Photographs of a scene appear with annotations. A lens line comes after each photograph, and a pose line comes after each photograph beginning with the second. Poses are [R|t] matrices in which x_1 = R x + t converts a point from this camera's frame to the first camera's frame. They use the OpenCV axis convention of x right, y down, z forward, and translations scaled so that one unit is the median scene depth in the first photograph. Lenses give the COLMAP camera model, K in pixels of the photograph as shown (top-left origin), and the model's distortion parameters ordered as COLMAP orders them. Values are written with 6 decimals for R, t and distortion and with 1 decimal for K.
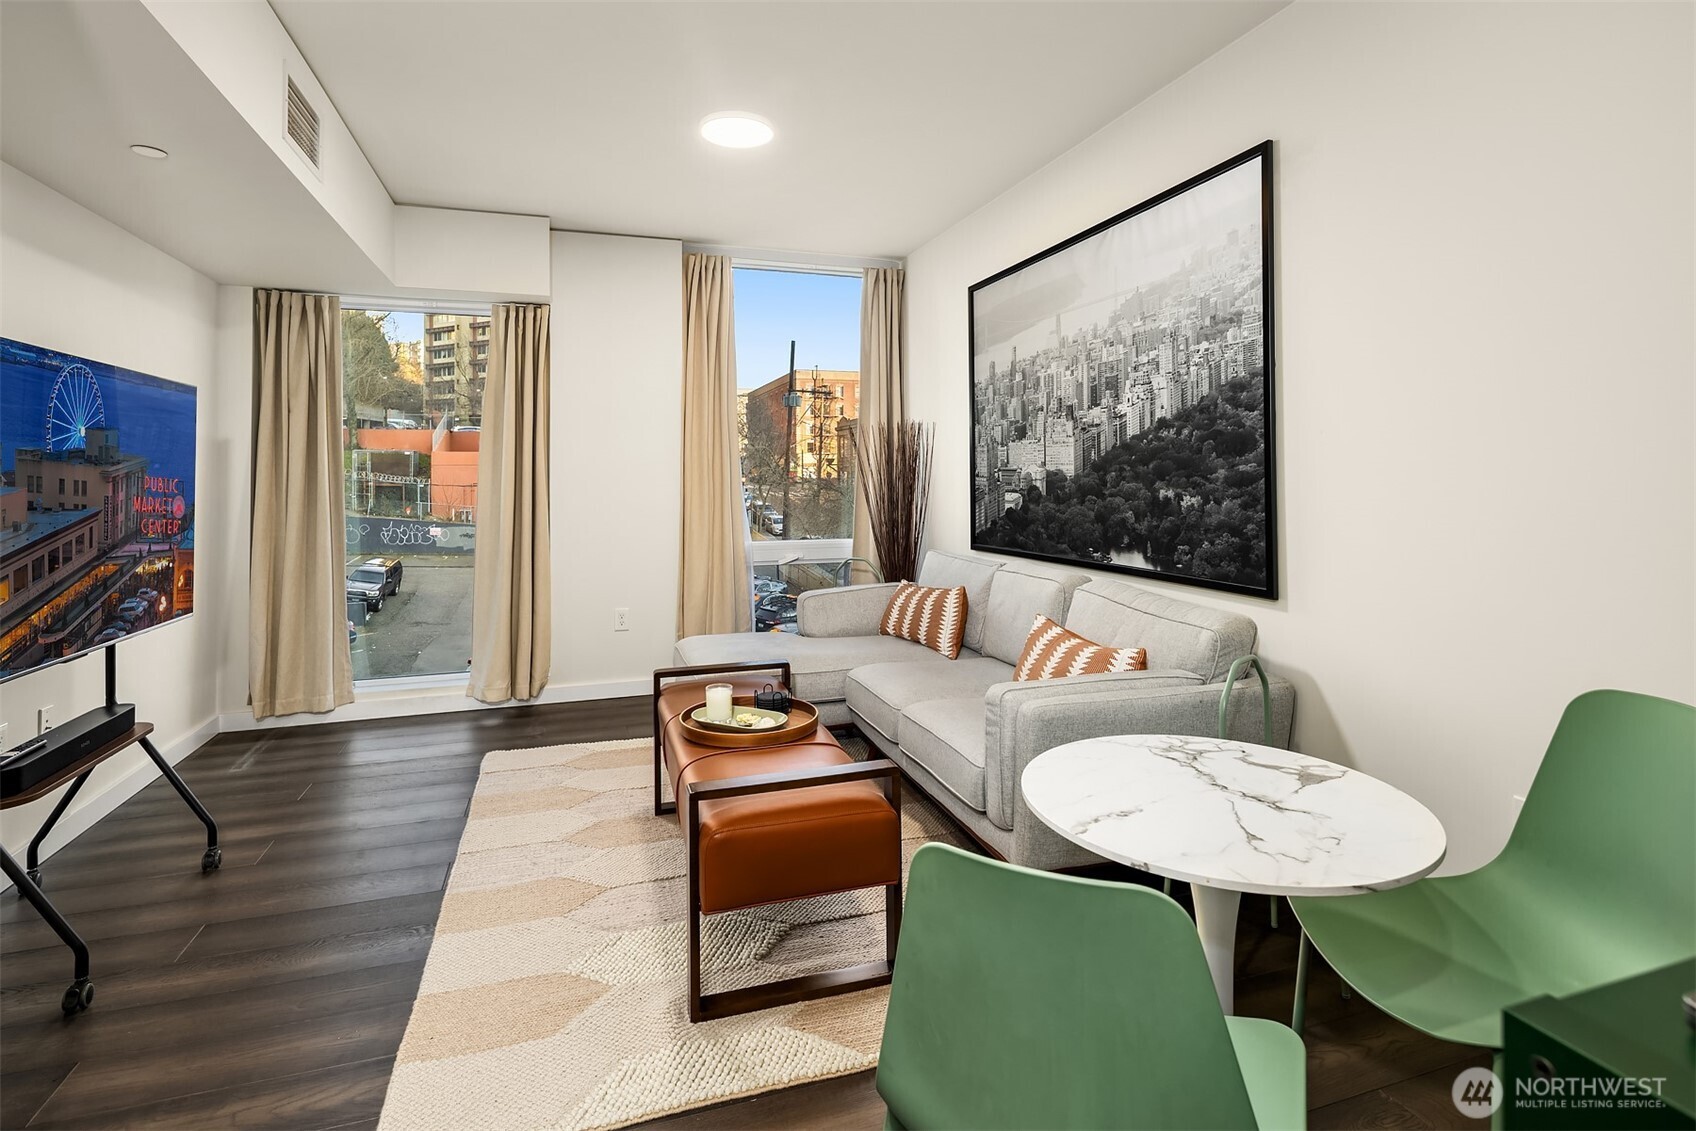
lens RADIAL K [[847.0, 0, 868.4], [0, 847.0, 456.1], [0, 0, 1]] dist [0.000624, -0.000014]
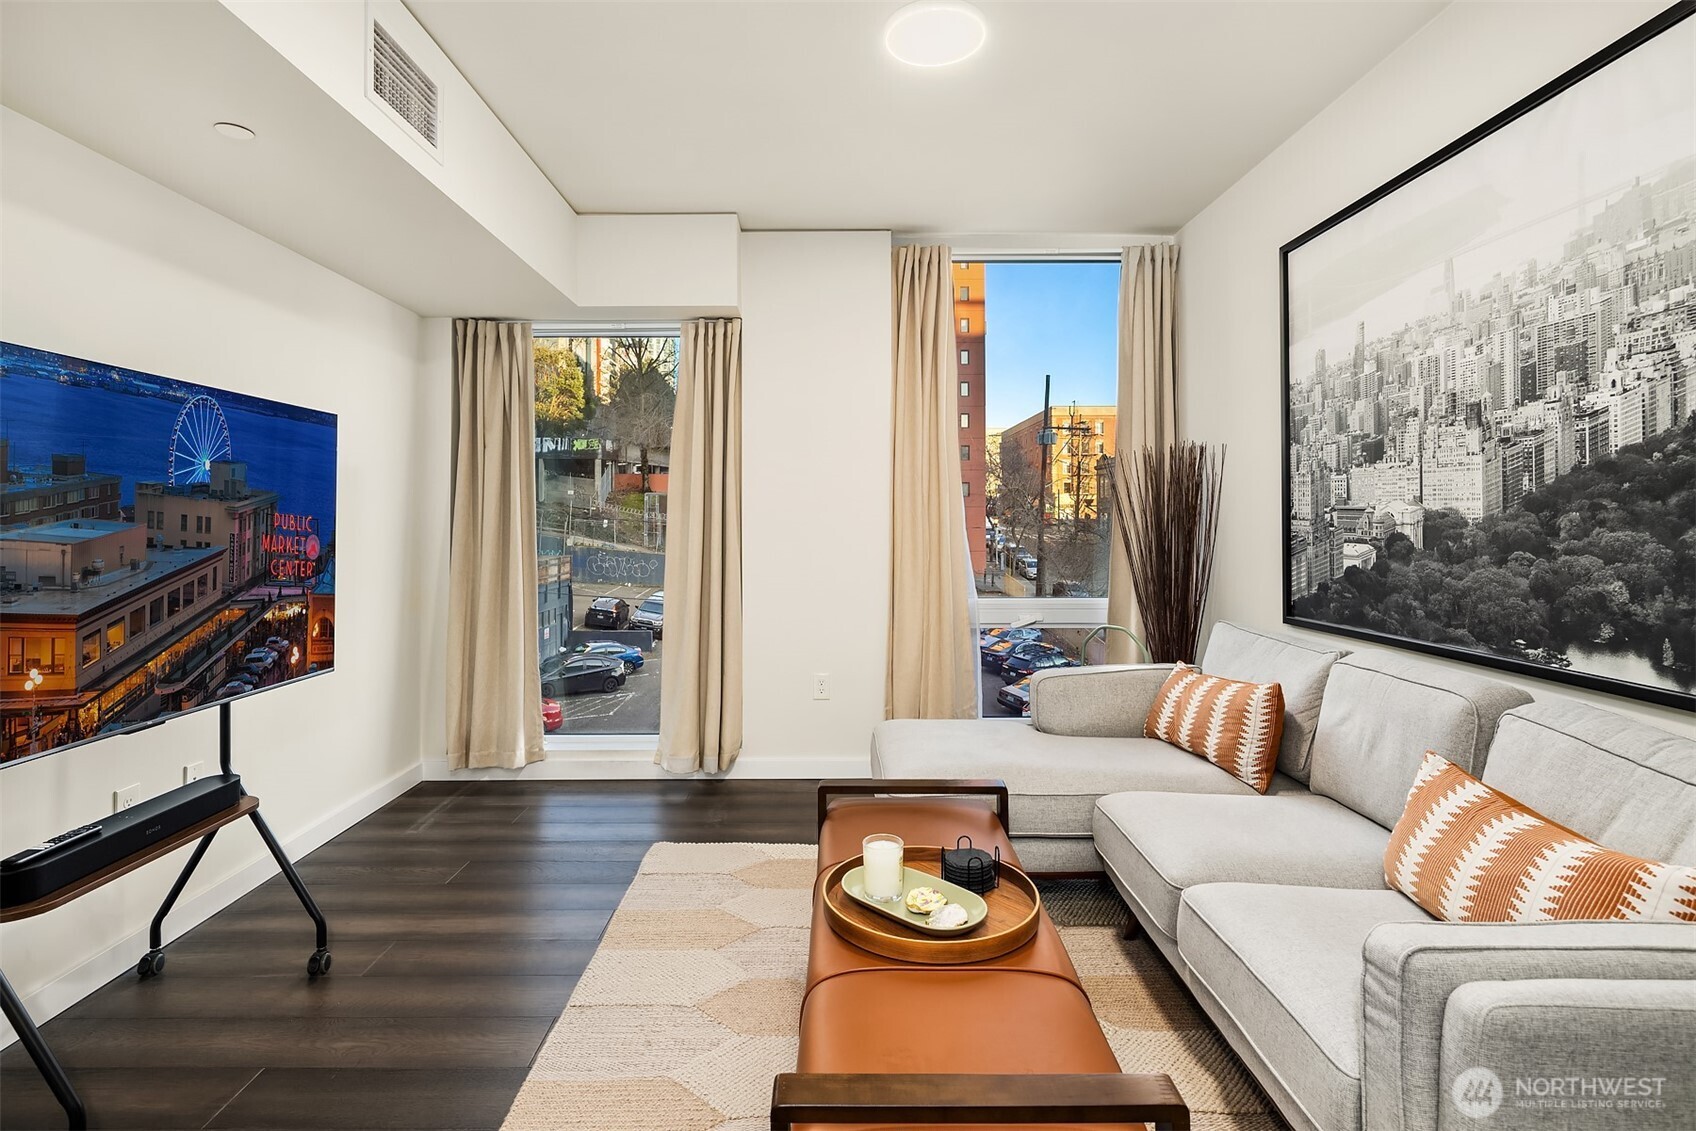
lens RADIAL K [[850.5, 0, 848.5], [0, 850.5, 505.2], [0, 0, 1]] dist [0.001118, -0.005710]
pose [[0.948659, -0.000576, -0.316299, 0.003206], [0.003450, 0.999958, 0.008527, 0.007082], [0.316281, -0.009180, 0.948621, 0.274580]]
